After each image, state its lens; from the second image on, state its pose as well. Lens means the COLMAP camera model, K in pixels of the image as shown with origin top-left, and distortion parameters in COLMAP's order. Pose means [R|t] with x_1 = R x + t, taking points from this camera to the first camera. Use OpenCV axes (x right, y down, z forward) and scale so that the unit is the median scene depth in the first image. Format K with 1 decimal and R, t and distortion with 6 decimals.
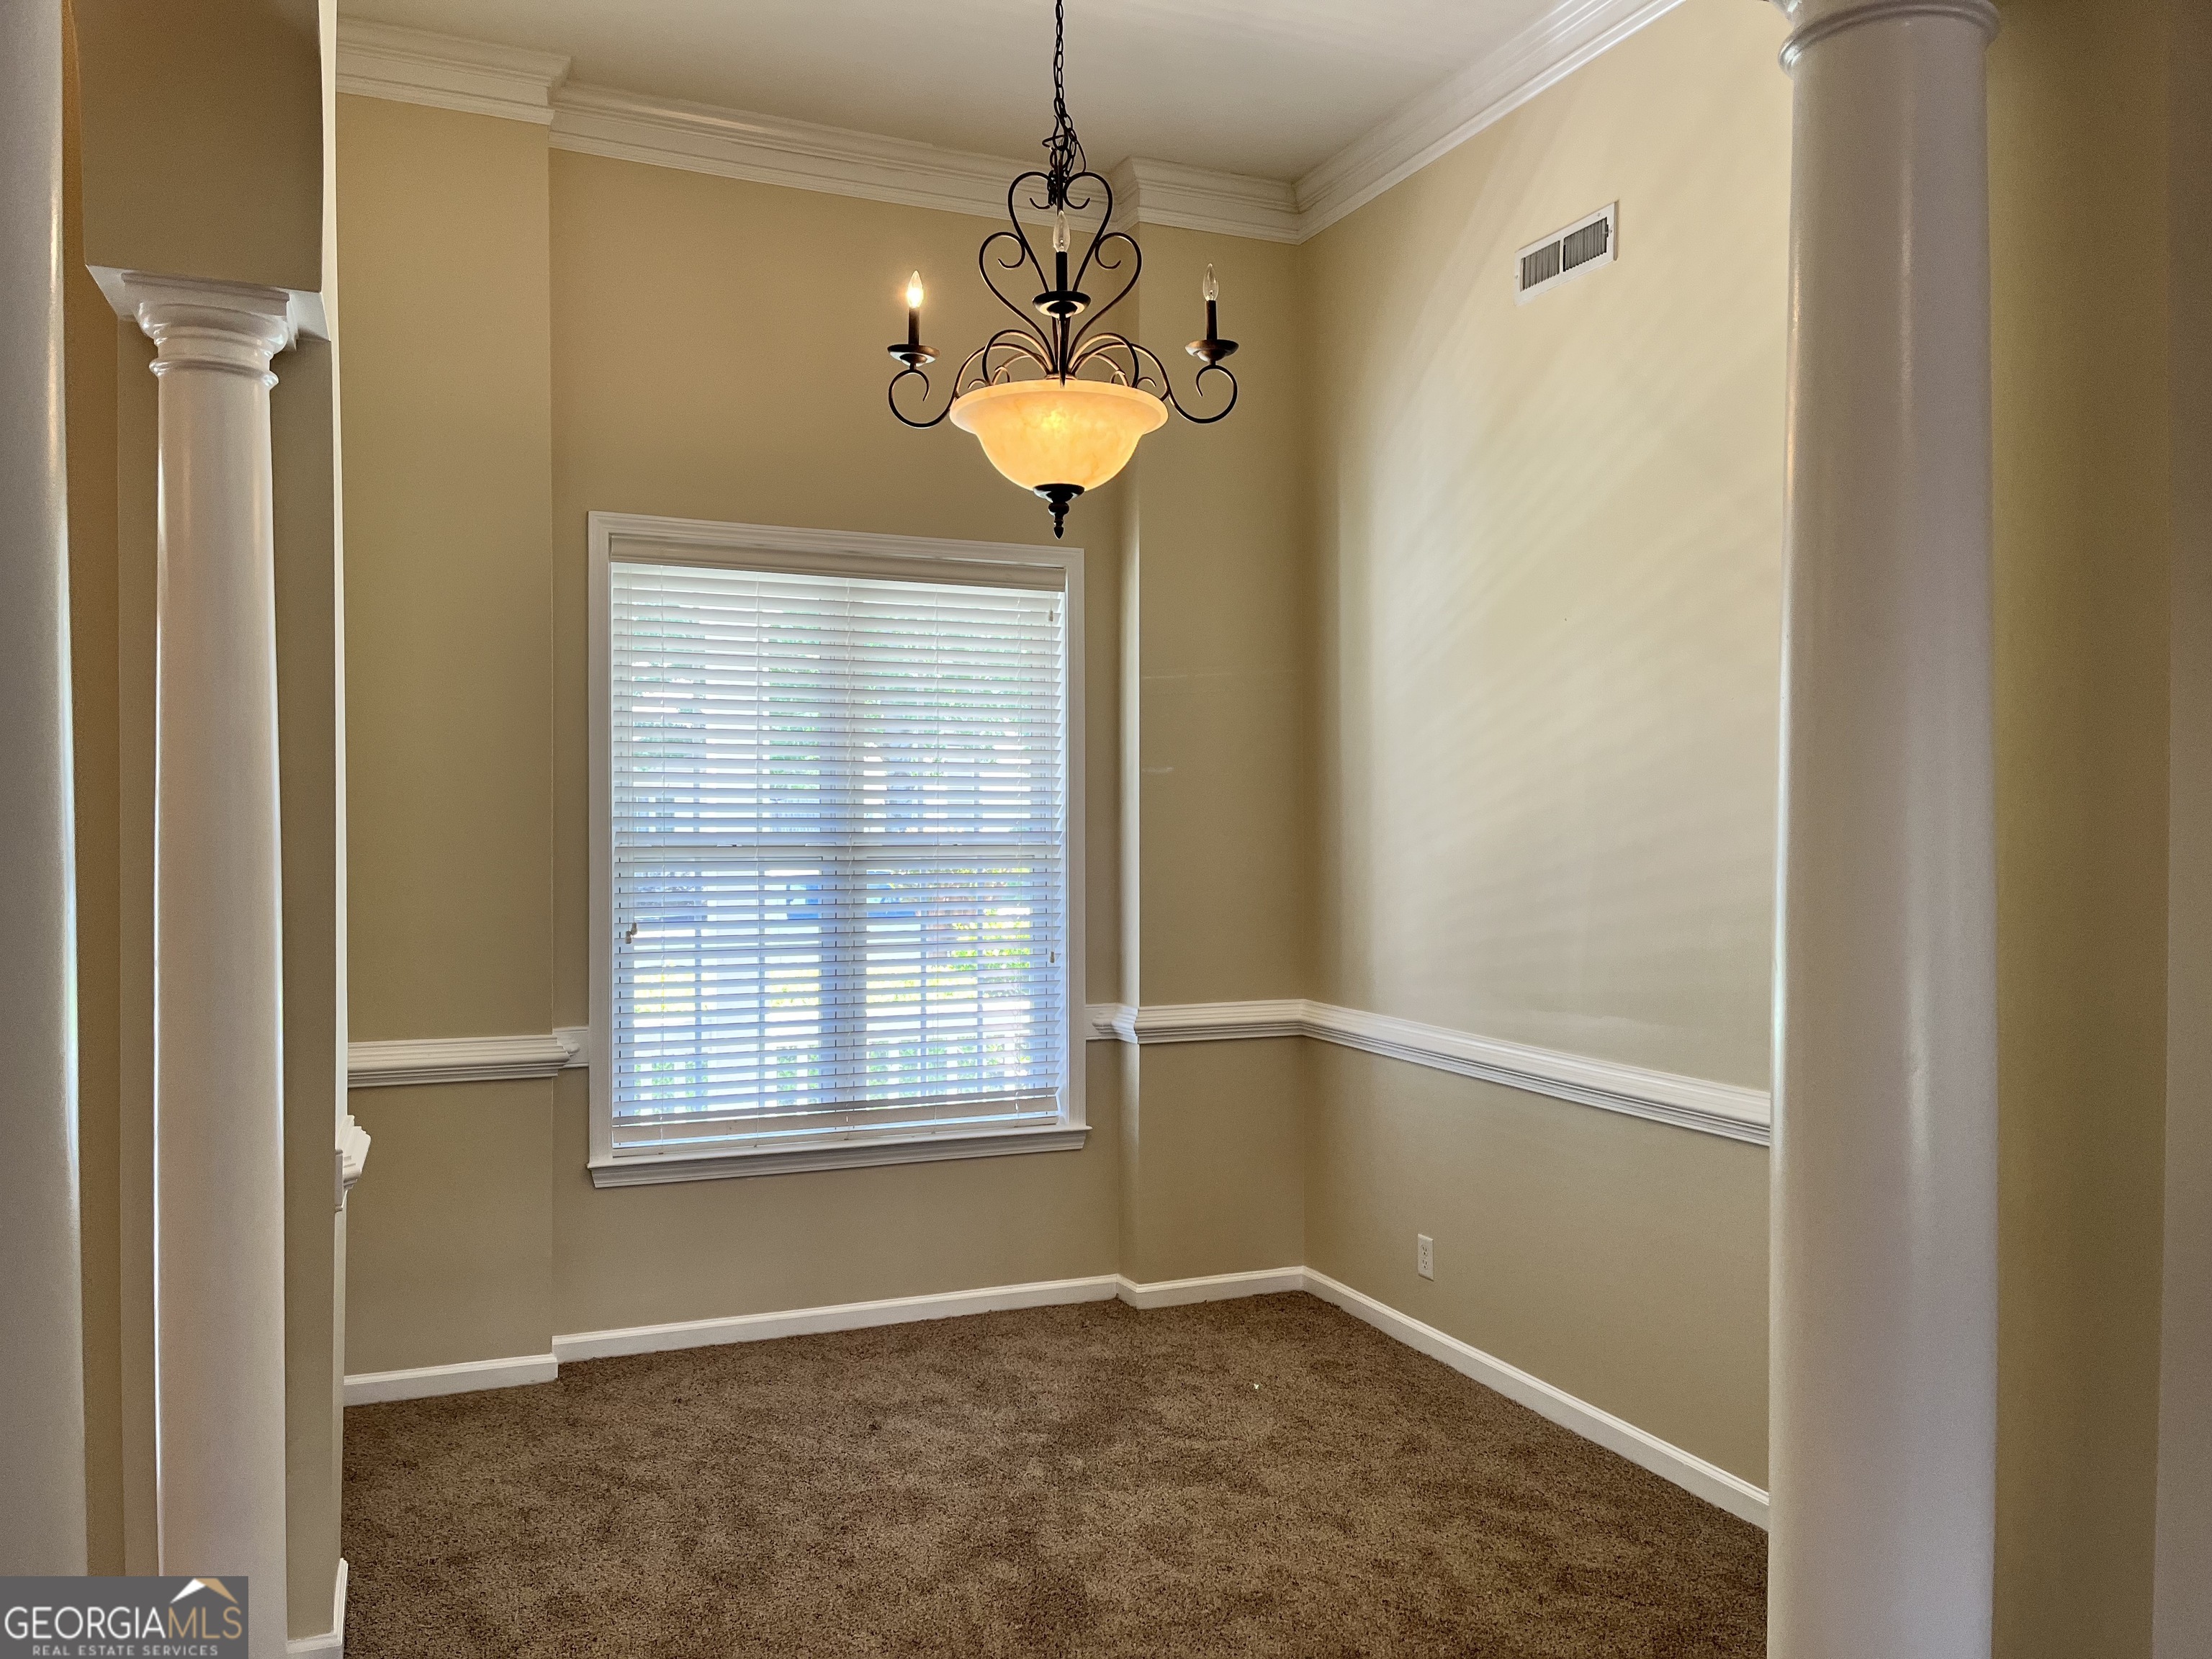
lens RADIAL K [[1655.8, 0, 1068.5], [0, 1655.8, 841.7], [0, 0, 1]] dist [0.072117, -0.087928]
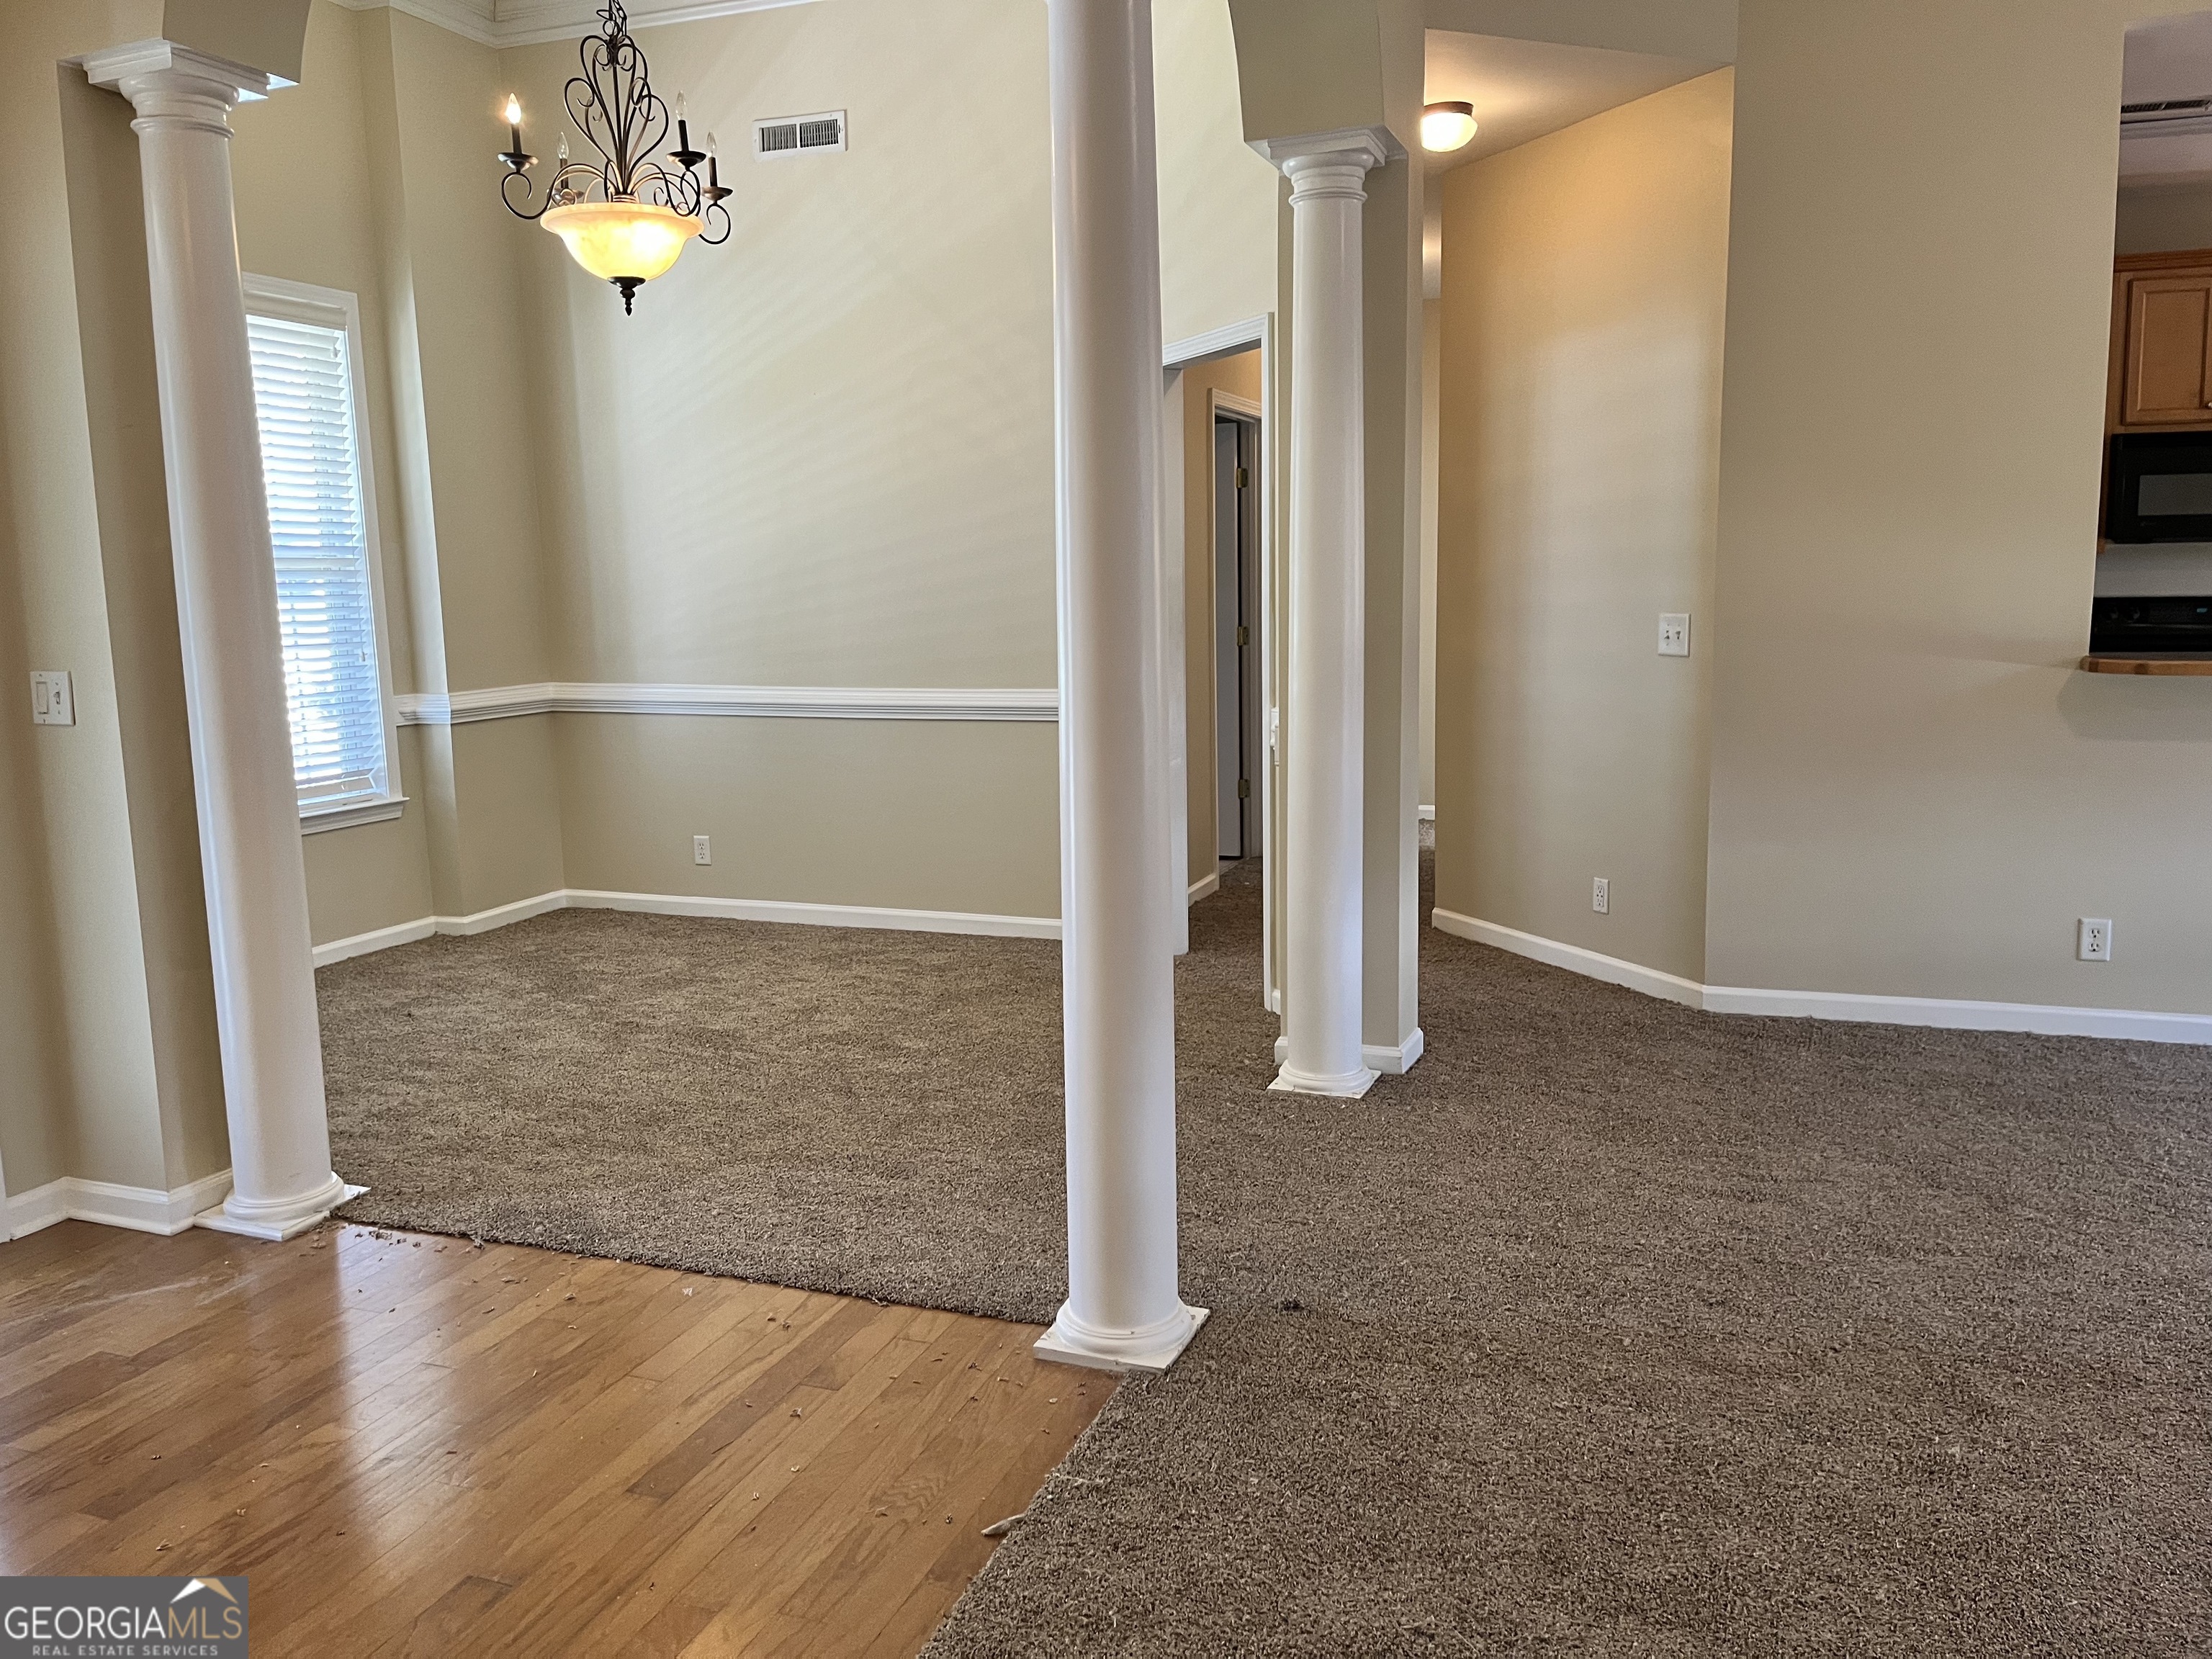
lens RADIAL K [[1655.8, 0, 1074.8], [0, 1655.8, 815.5], [0, 0, 1]] dist [0.072117, -0.087928]
pose [[0.692107, -0.117905, 0.712100, -0.565251], [0.025547, 0.989952, 0.139080, 0.032963], [-0.721343, -0.078067, 0.688164, -0.190724]]
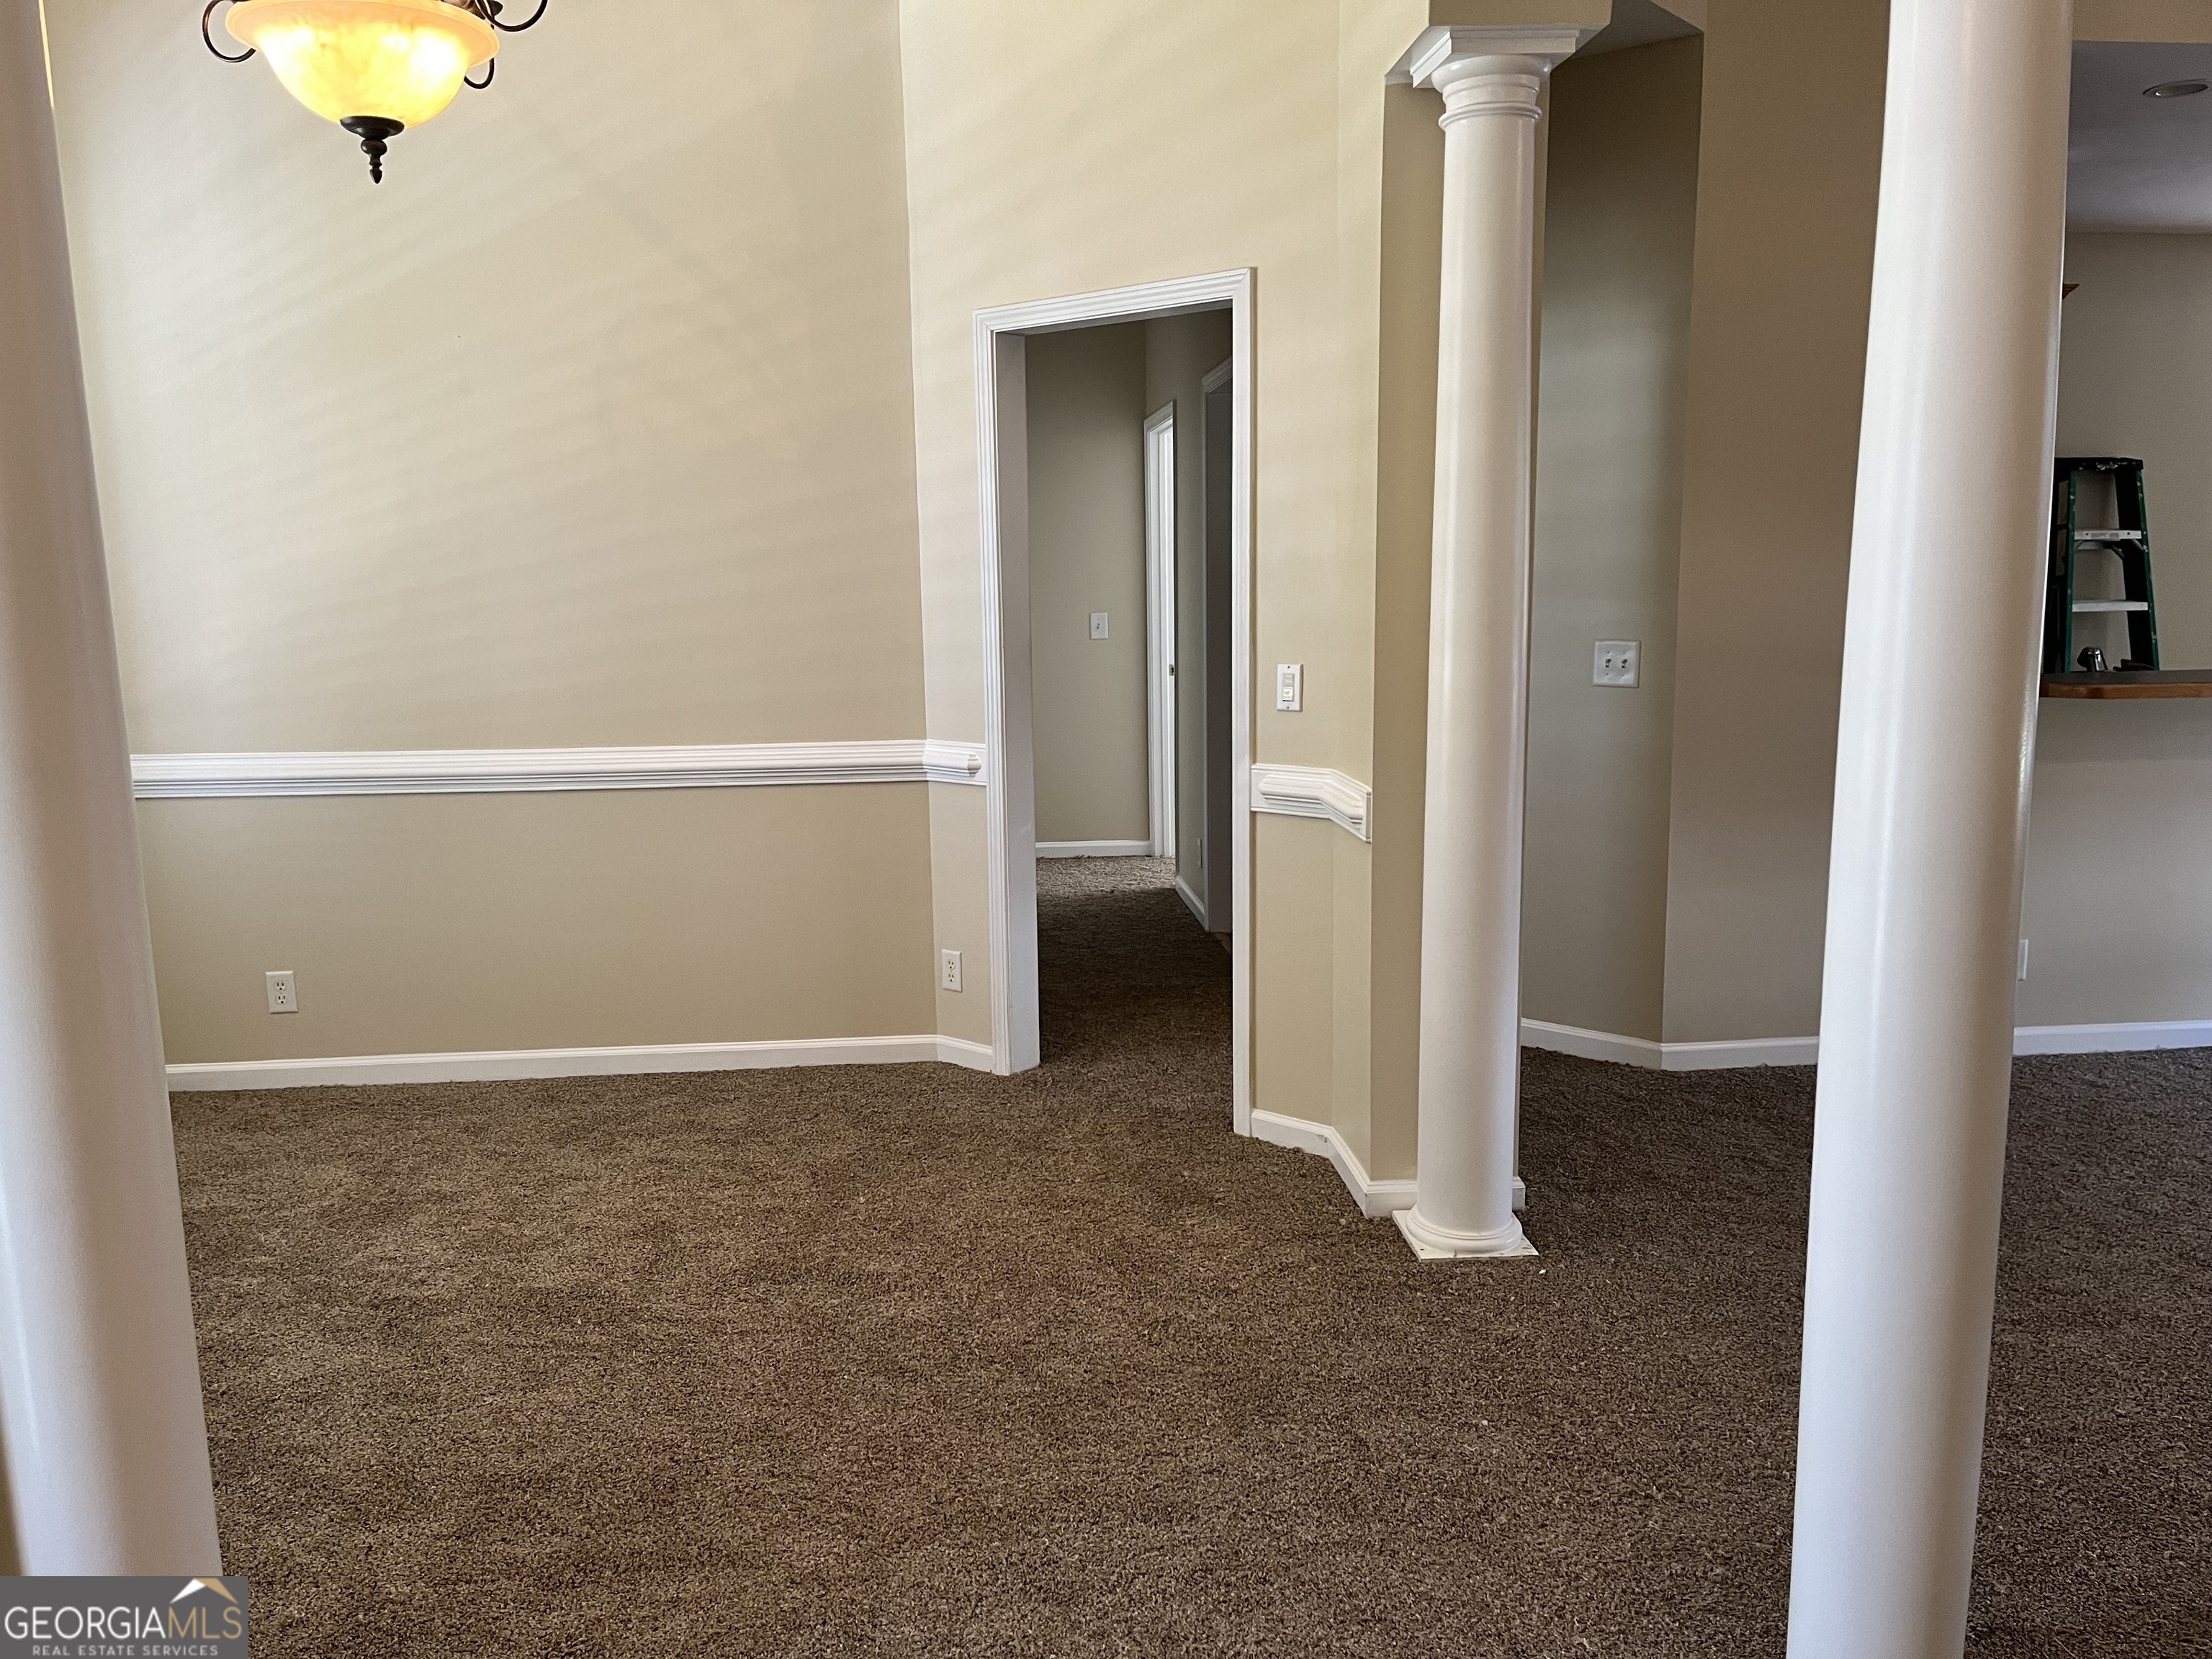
lens RADIAL K [[1655.8, 0, 1097.2], [0, 1655.8, 842.8], [0, 0, 1]] dist [0.072117, -0.087928]
pose [[0.293284, -0.160427, 0.942469, -0.550923], [0.019110, 0.986607, 0.161994, 0.015050], [-0.955834, -0.029500, 0.292422, 0.267148]]
